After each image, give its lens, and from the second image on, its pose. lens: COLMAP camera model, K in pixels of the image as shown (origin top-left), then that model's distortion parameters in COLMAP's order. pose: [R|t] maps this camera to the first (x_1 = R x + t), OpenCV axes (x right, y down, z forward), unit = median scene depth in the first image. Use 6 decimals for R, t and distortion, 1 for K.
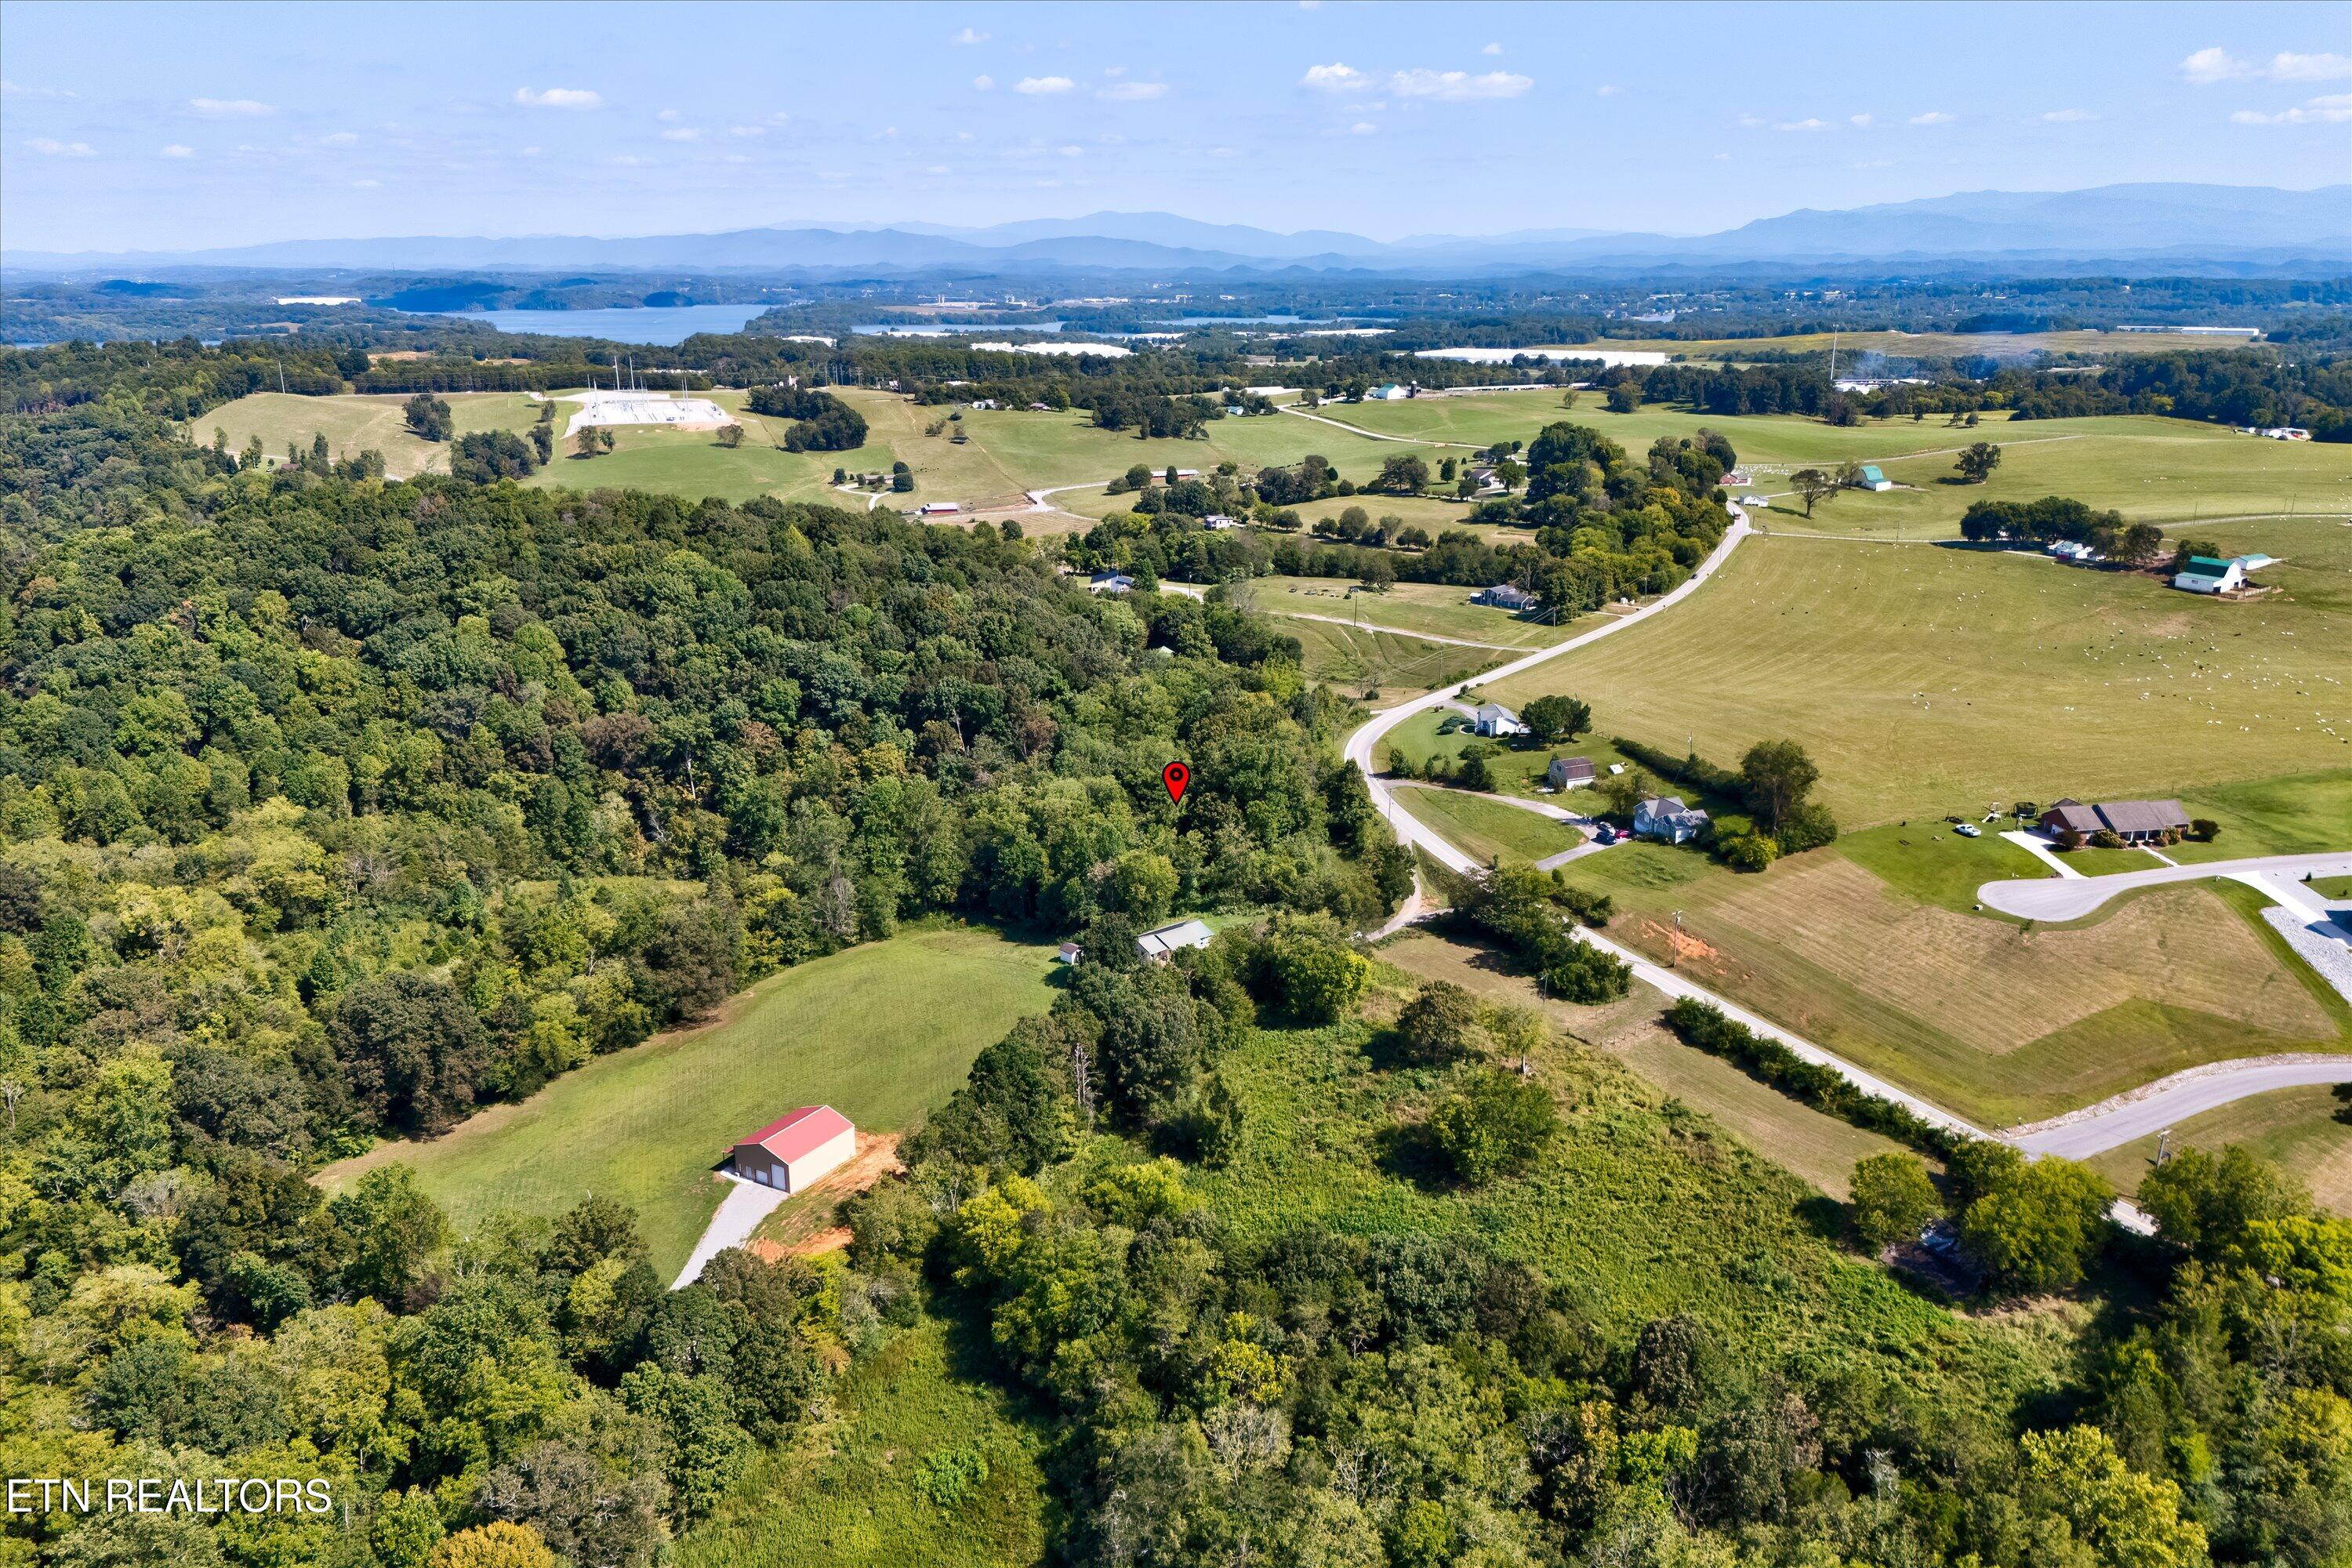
lens RADIAL K [[1721.3, 0, 1189.8], [0, 1721.3, 794.7], [0, 0, 1]] dist [0.027613, -0.024128]
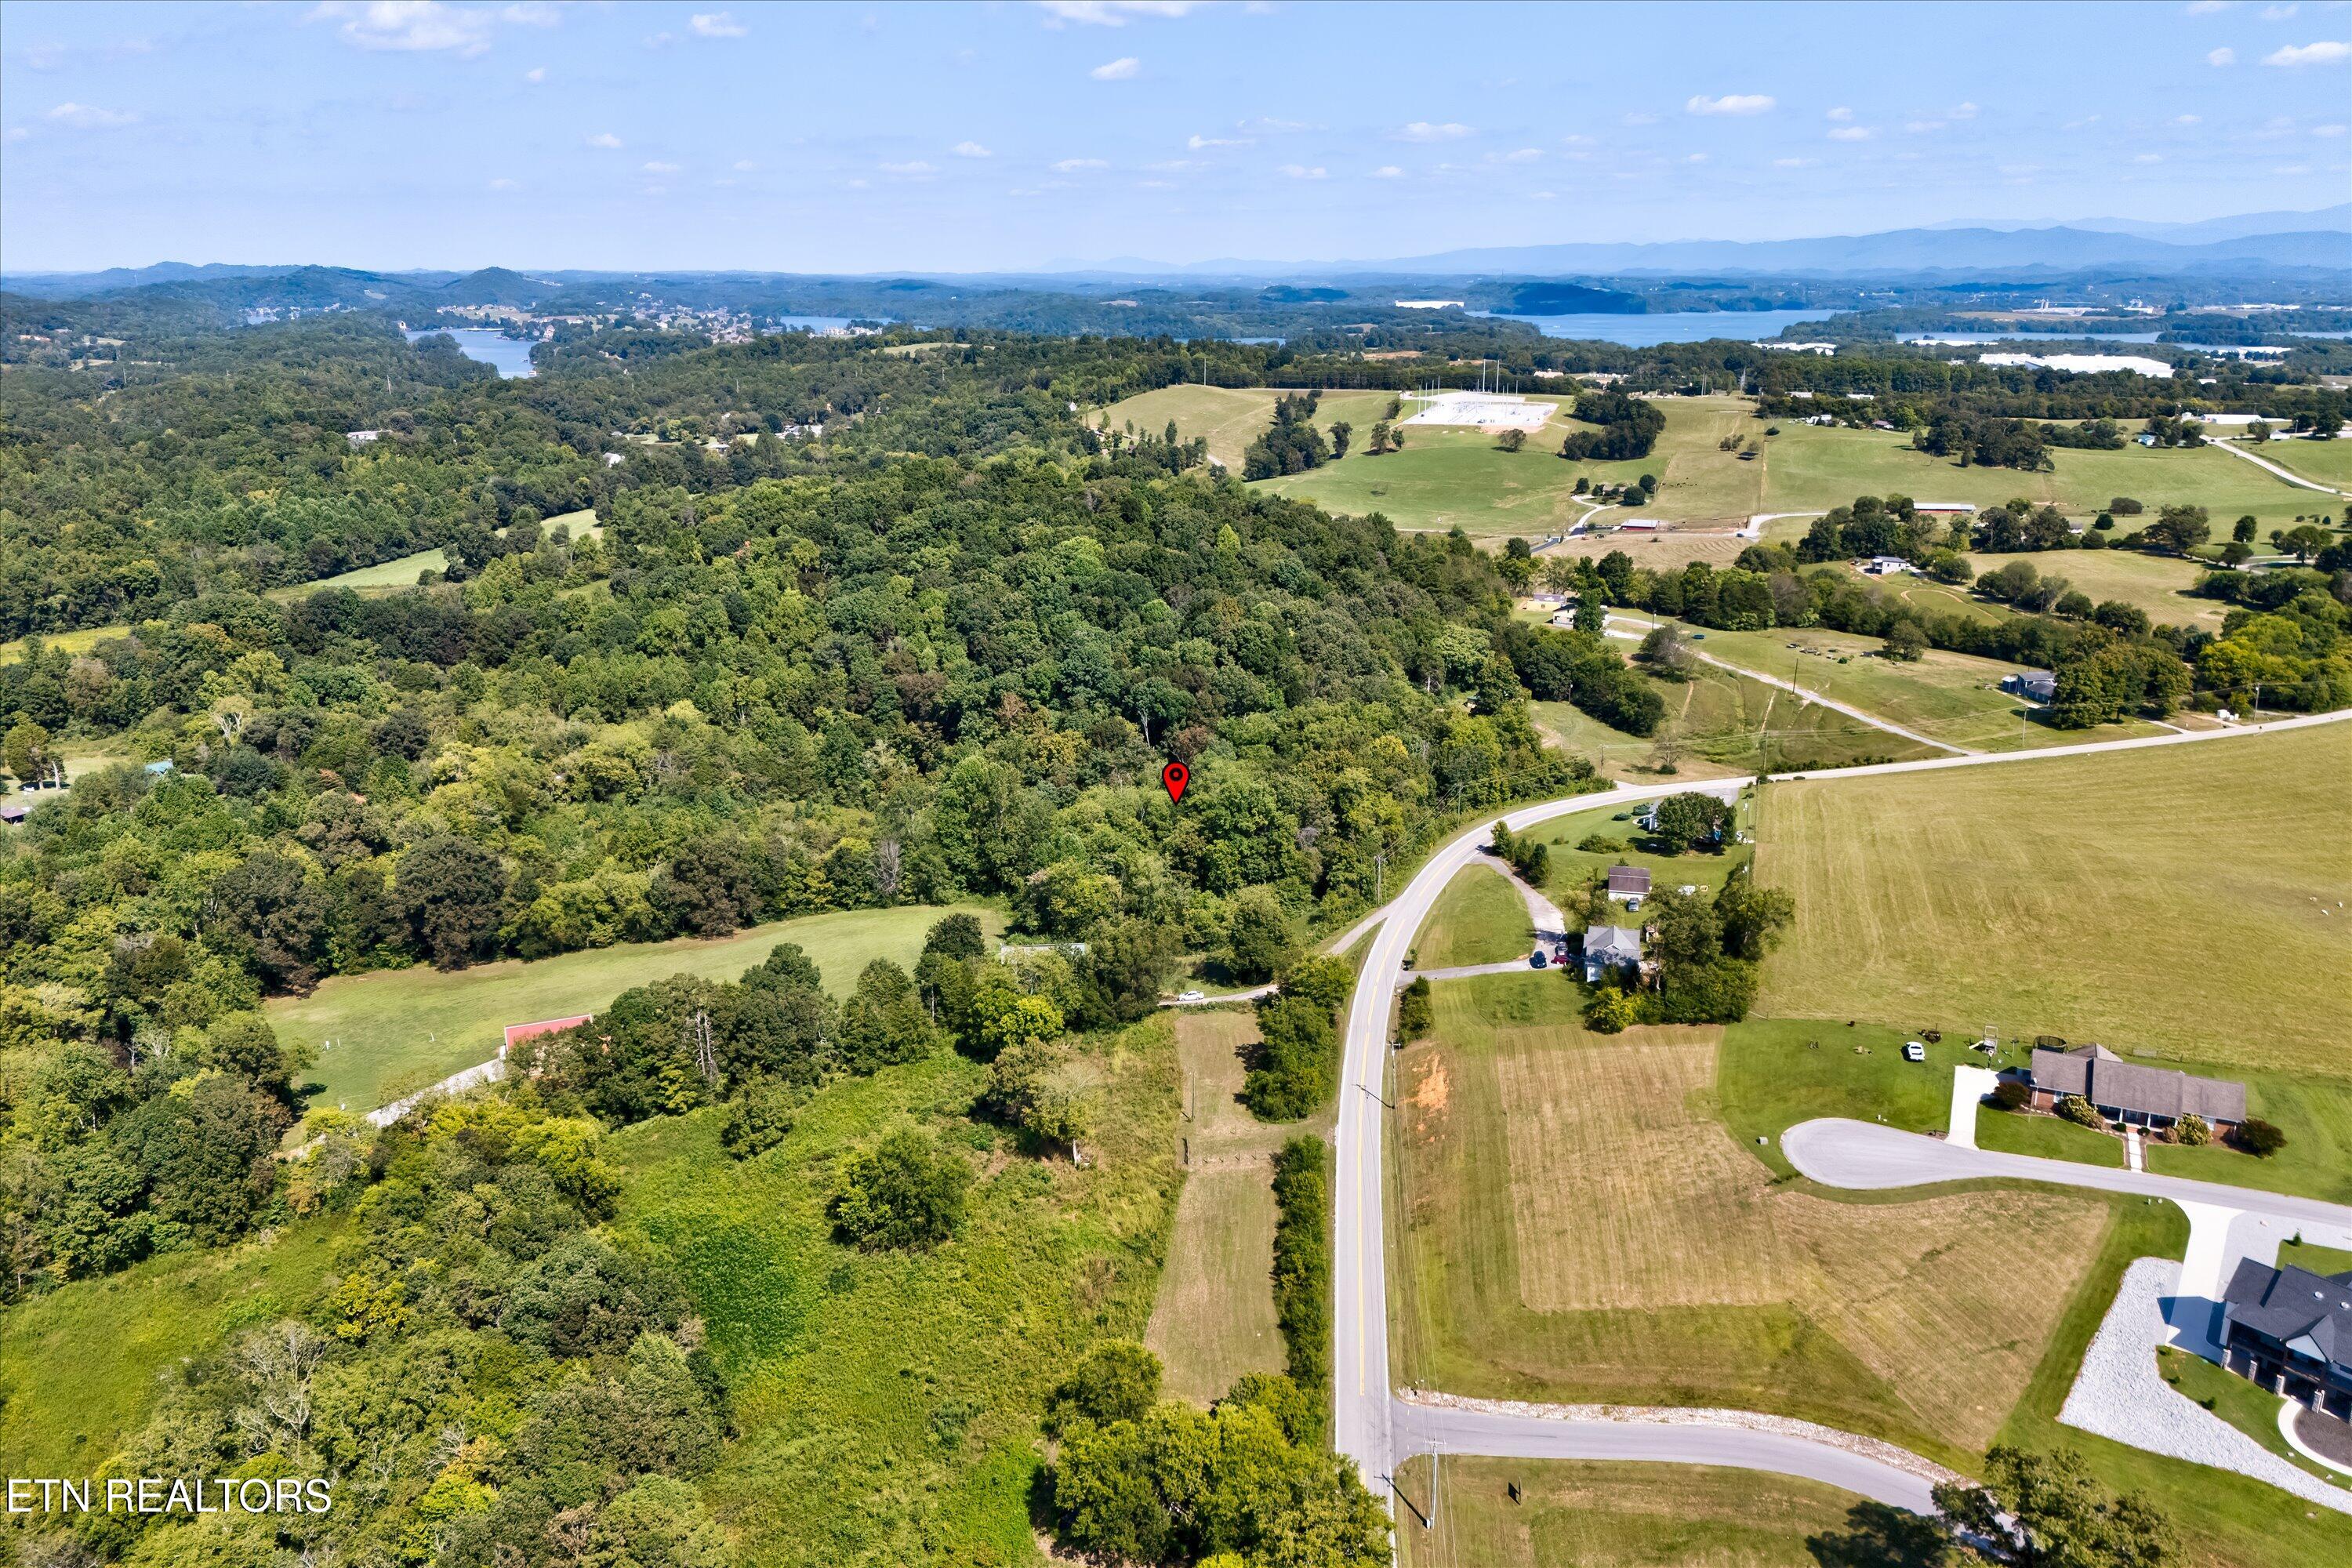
lens RADIAL K [[1721.3, 0, 1175.9], [0, 1721.3, 790.5], [0, 0, 1]] dist [0.027613, -0.024128]
pose [[0.809404, 0.167691, -0.562801, 0.158851], [-0.169941, 0.984242, 0.048858, -0.018927], [0.562126, 0.056097, 0.825147, 0.057114]]
